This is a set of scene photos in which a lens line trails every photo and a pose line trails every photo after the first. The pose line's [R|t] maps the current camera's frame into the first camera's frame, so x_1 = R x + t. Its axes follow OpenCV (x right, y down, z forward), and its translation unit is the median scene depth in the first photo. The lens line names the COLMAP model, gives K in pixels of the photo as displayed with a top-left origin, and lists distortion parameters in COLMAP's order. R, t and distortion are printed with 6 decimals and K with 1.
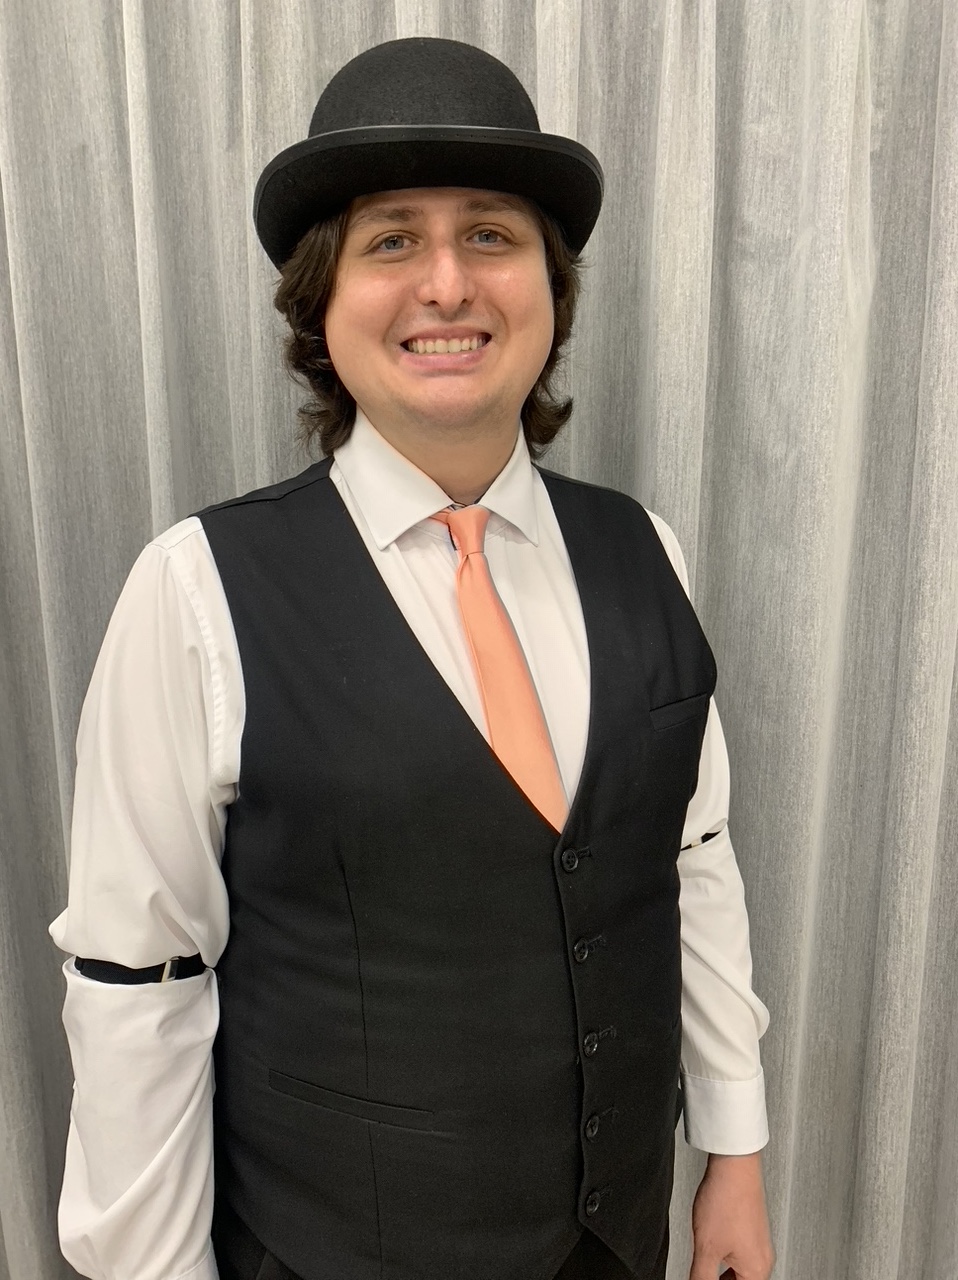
lens RADIAL K [[983.3, 0, 477.1], [0, 983.3, 625.3], [0, 0, 1]] dist [0.000930, -0.003526]
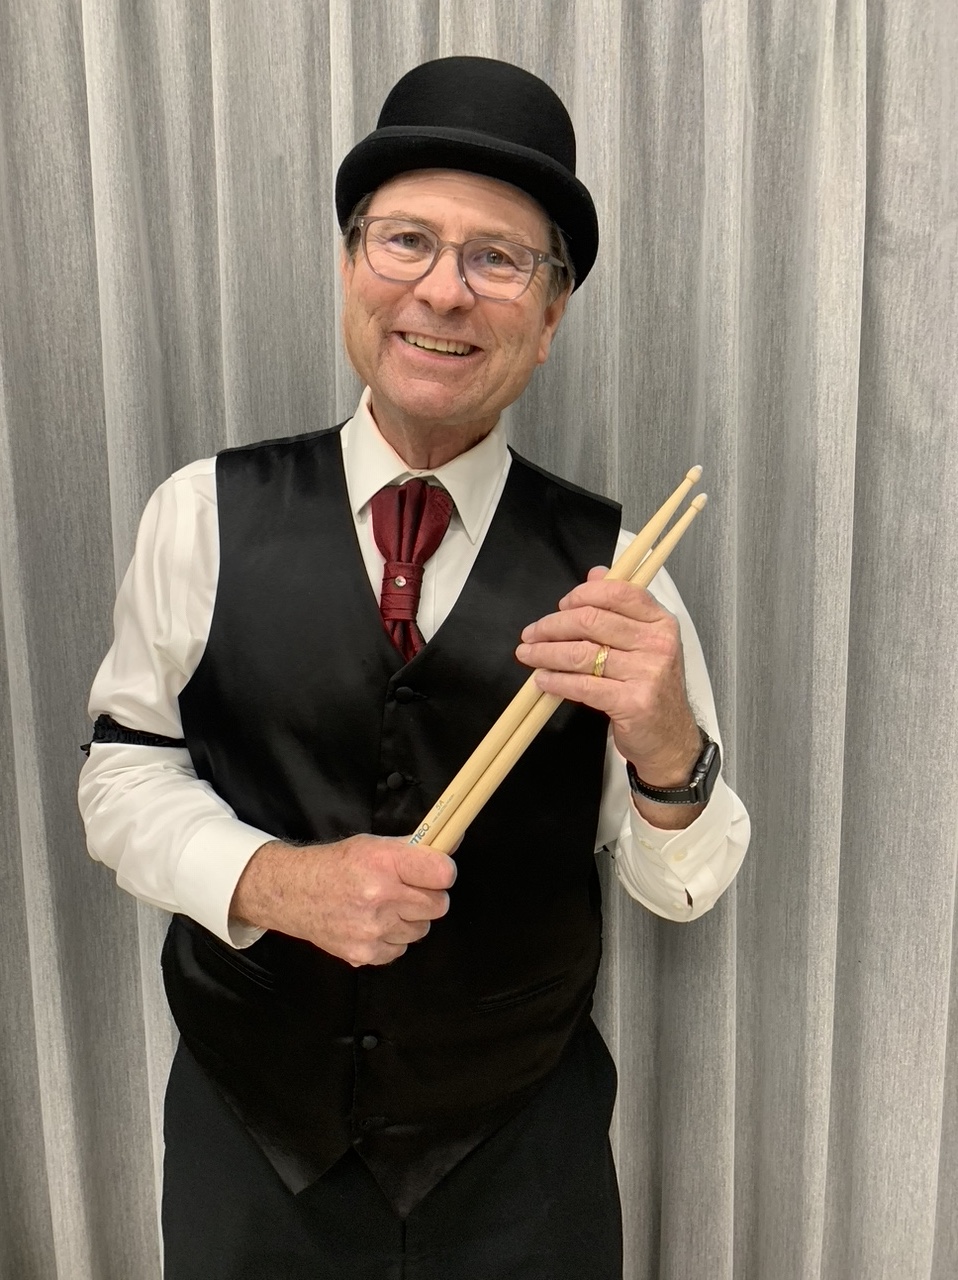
lens RADIAL K [[983.3, 0, 473.2], [0, 983.3, 621.7], [0, 0, 1]] dist [0.000930, -0.003526]
pose [[0.999665, -0.009787, 0.023961, -0.217788], [0.011422, 0.997546, -0.069083, 0.109137], [-0.023226, 0.069334, 0.997323, -0.064268]]
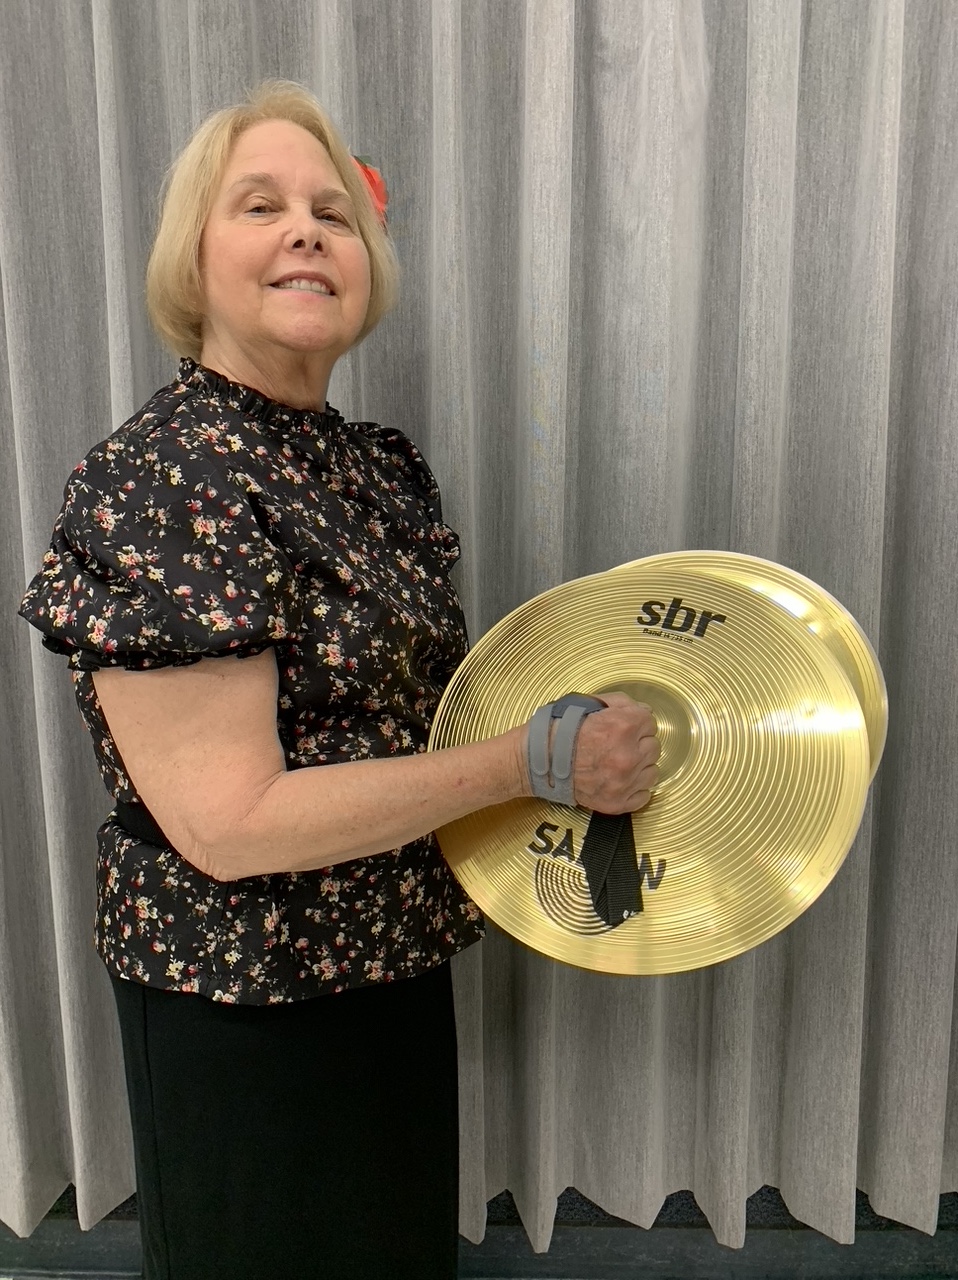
lens RADIAL K [[983.3, 0, 482.3], [0, 983.3, 632.2], [0, 0, 1]] dist [0.000930, -0.003526]
pose [[0.998860, -0.004324, 0.047545, 0.060371], [0.006072, 0.999309, -0.036678, 0.358963], [-0.047353, 0.036924, 0.998195, -0.177117]]
